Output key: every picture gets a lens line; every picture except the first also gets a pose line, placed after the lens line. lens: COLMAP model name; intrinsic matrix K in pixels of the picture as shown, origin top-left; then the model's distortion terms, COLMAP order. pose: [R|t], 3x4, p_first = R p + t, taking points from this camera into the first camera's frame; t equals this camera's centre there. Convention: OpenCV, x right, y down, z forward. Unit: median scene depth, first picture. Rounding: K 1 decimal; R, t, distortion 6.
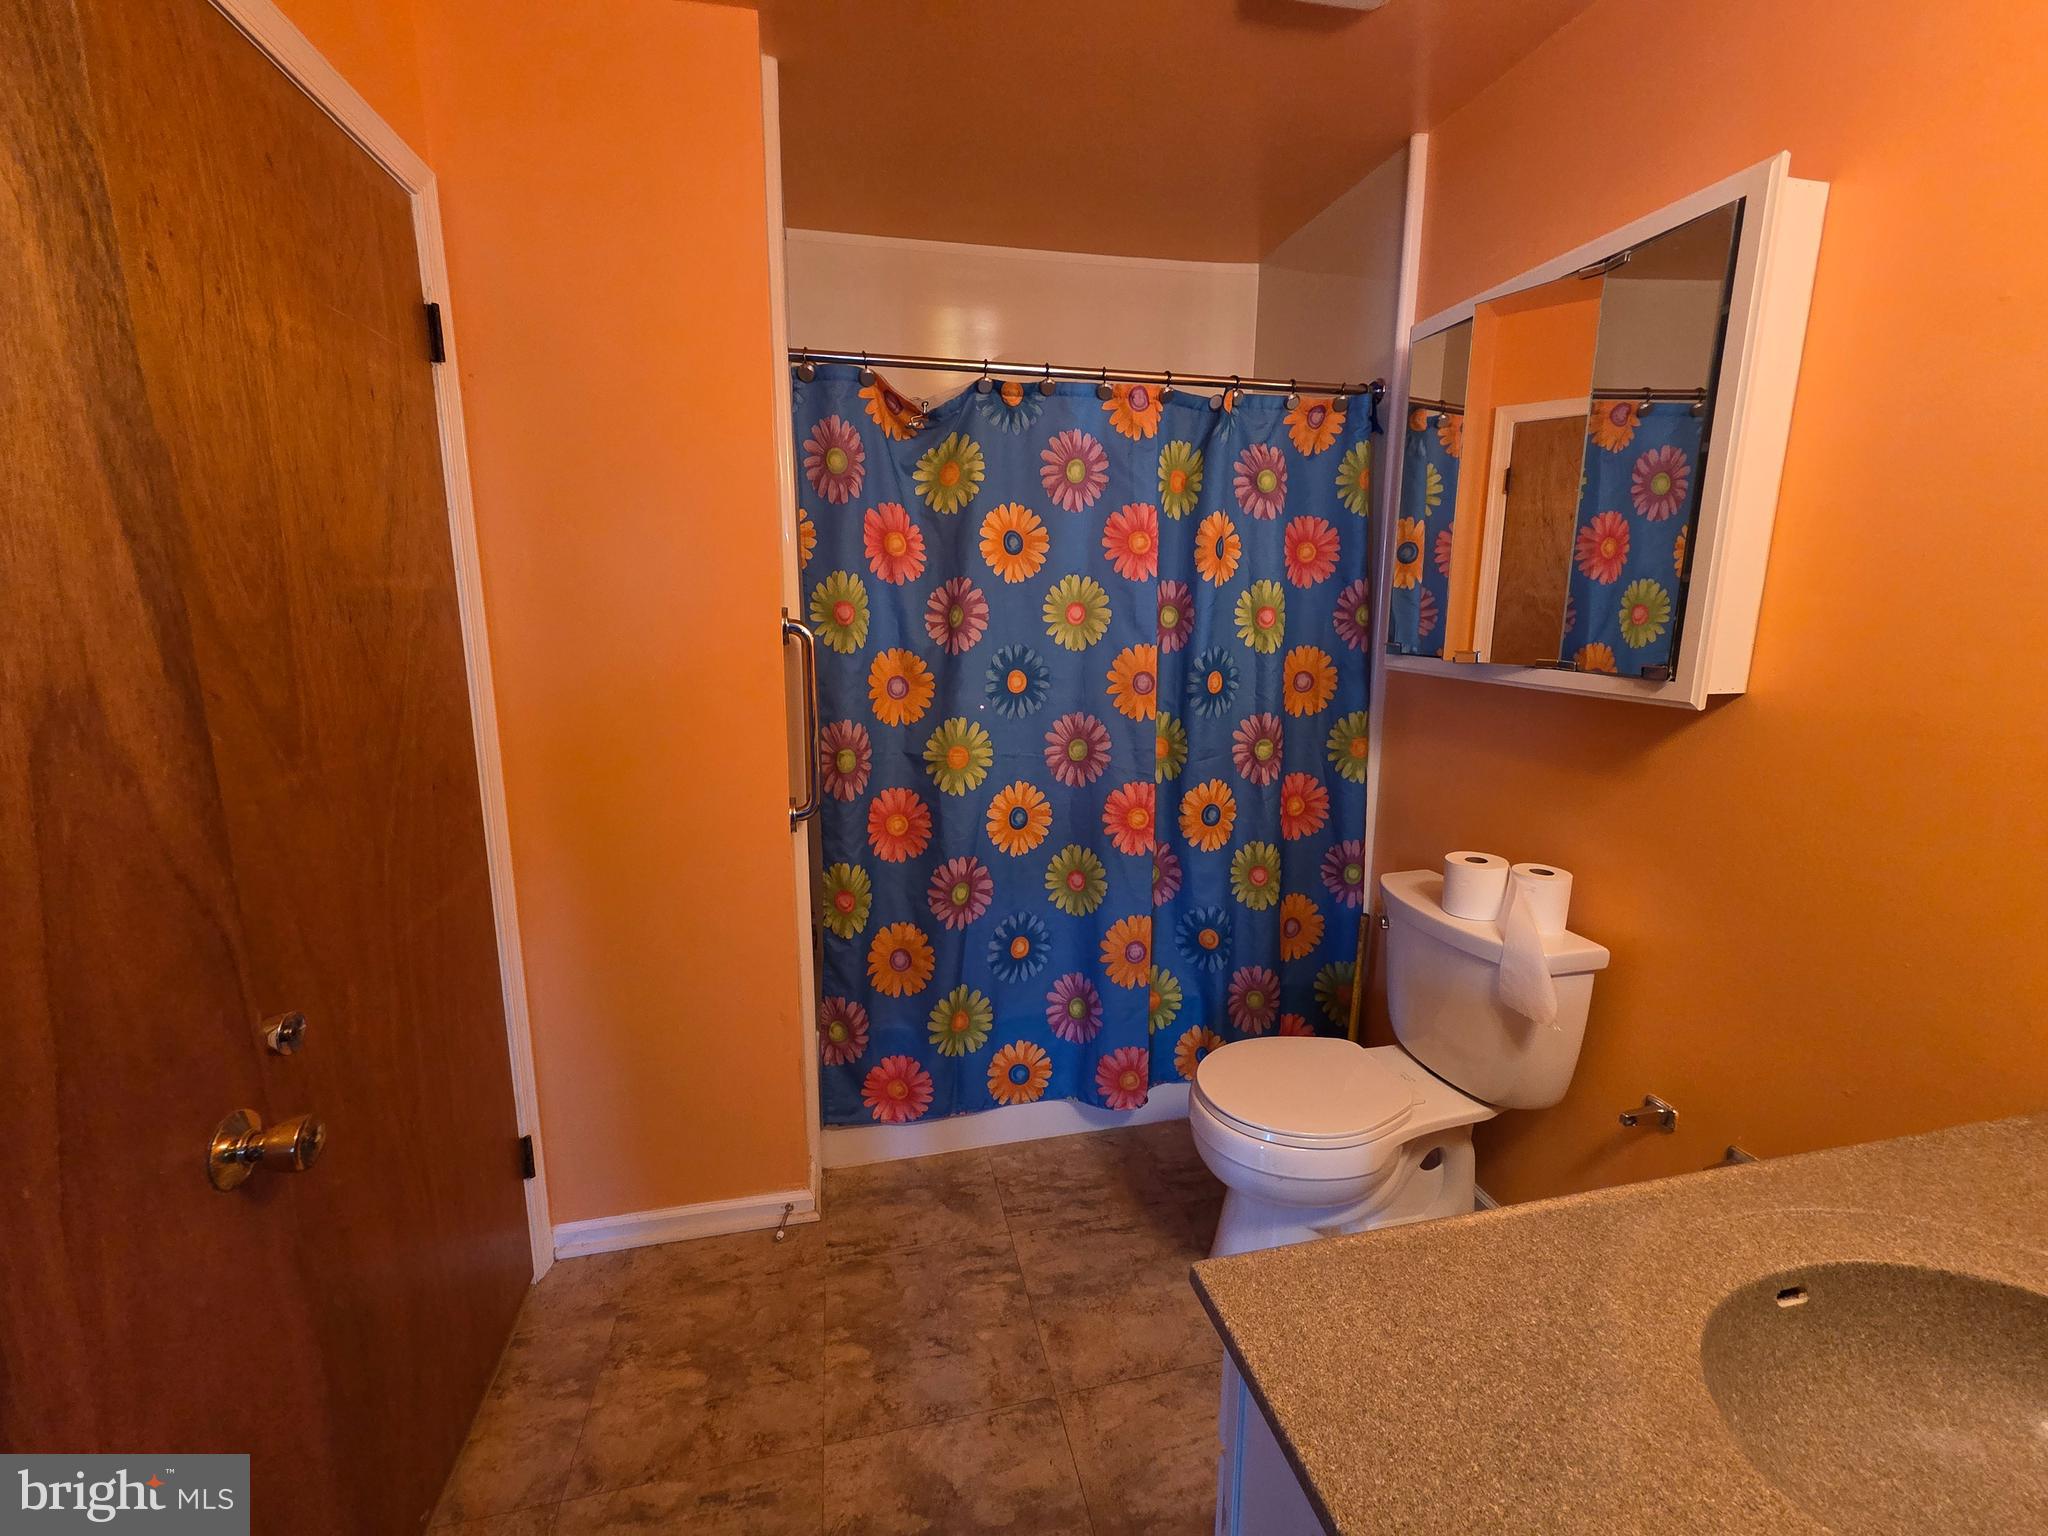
lens RADIAL K [[835.1, 0, 1018.3], [0, 835.1, 756.2], [0, 0, 1]] dist [-0.004280, -0.000064]
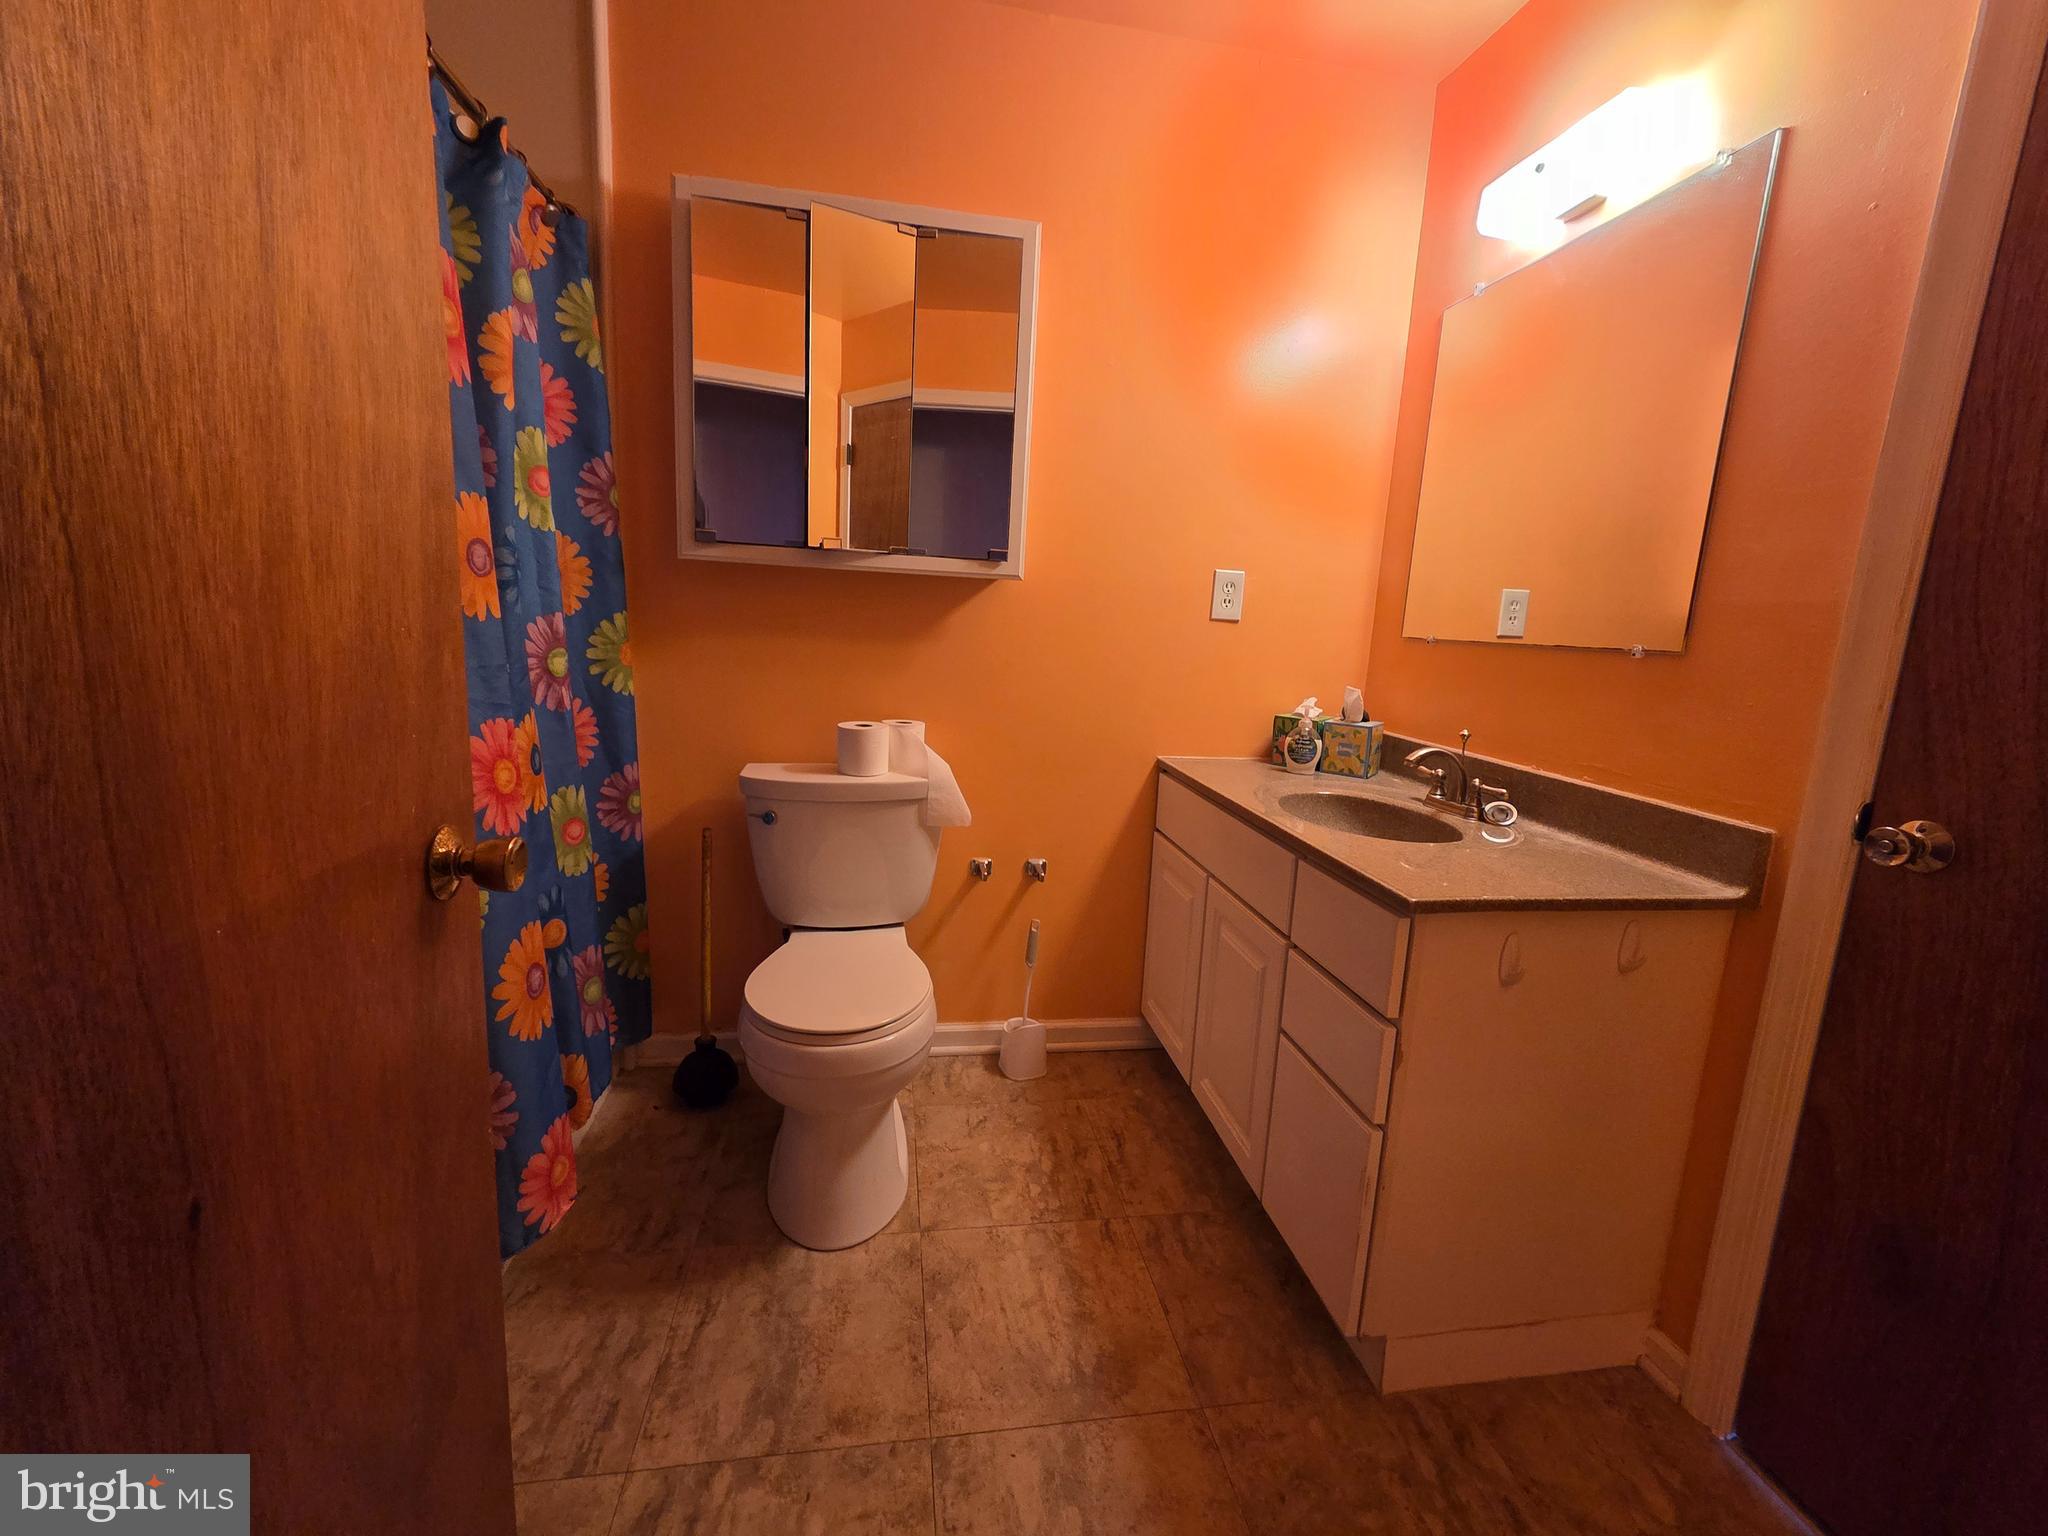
lens RADIAL K [[835.1, 0, 1029.1], [0, 835.1, 760.3], [0, 0, 1]] dist [-0.004280, -0.000064]
pose [[0.055583, -0.169257, 0.984003, -0.595187], [0.133931, 0.977884, 0.160639, 0.019354], [-0.989431, 0.122859, 0.077022, 0.733383]]
